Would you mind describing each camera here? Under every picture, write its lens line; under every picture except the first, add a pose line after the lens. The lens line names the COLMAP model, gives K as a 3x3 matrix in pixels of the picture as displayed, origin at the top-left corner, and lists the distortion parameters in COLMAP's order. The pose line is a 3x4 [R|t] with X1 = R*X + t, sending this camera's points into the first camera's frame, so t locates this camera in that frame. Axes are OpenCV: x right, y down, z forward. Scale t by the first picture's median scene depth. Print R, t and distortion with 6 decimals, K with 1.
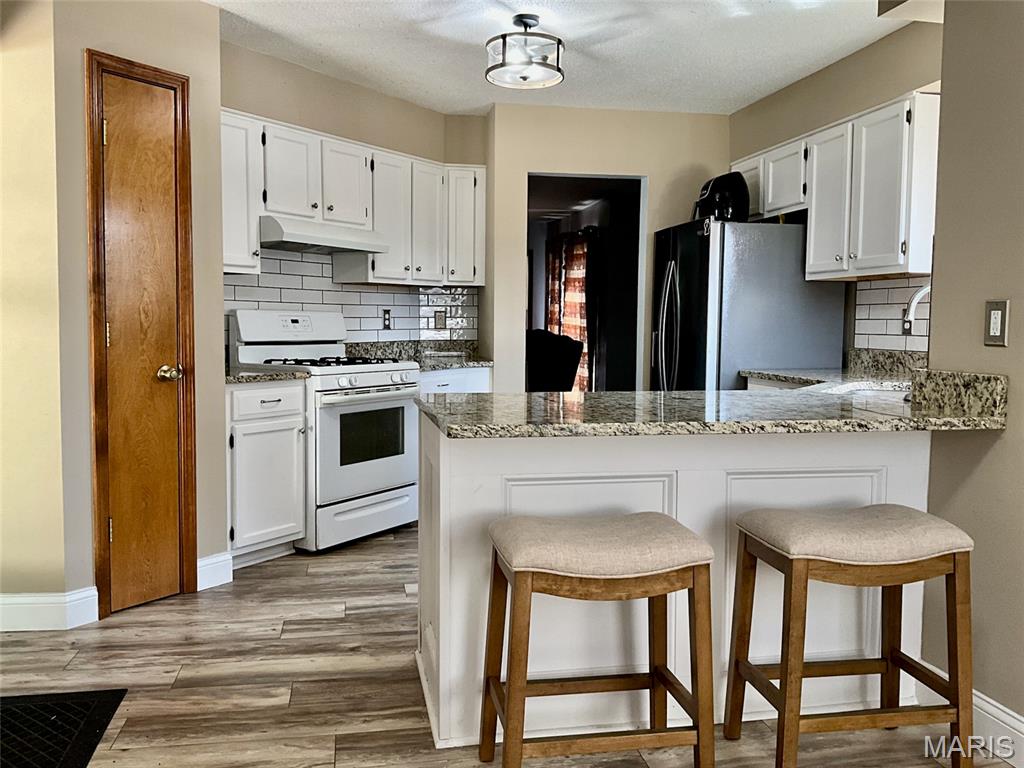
lens RADIAL K [[862.6, 0, 521.8], [0, 862.6, 391.5], [0, 0, 1]] dist [0.096583, -0.170084]
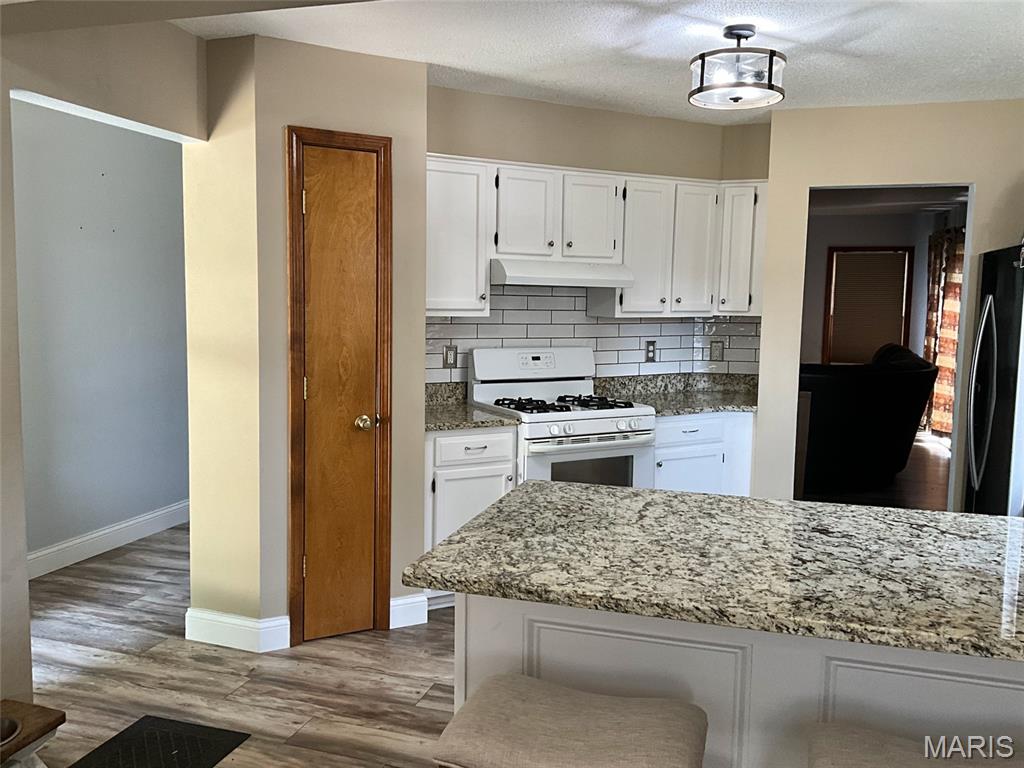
lens RADIAL K [[862.6, 0, 510.3], [0, 862.6, 389.5], [0, 0, 1]] dist [0.096583, -0.170084]
pose [[0.881324, 0.056499, -0.469123, 0.225117], [-0.046891, 0.998383, 0.032147, -0.096590], [0.470180, -0.006334, 0.882548, 0.149011]]
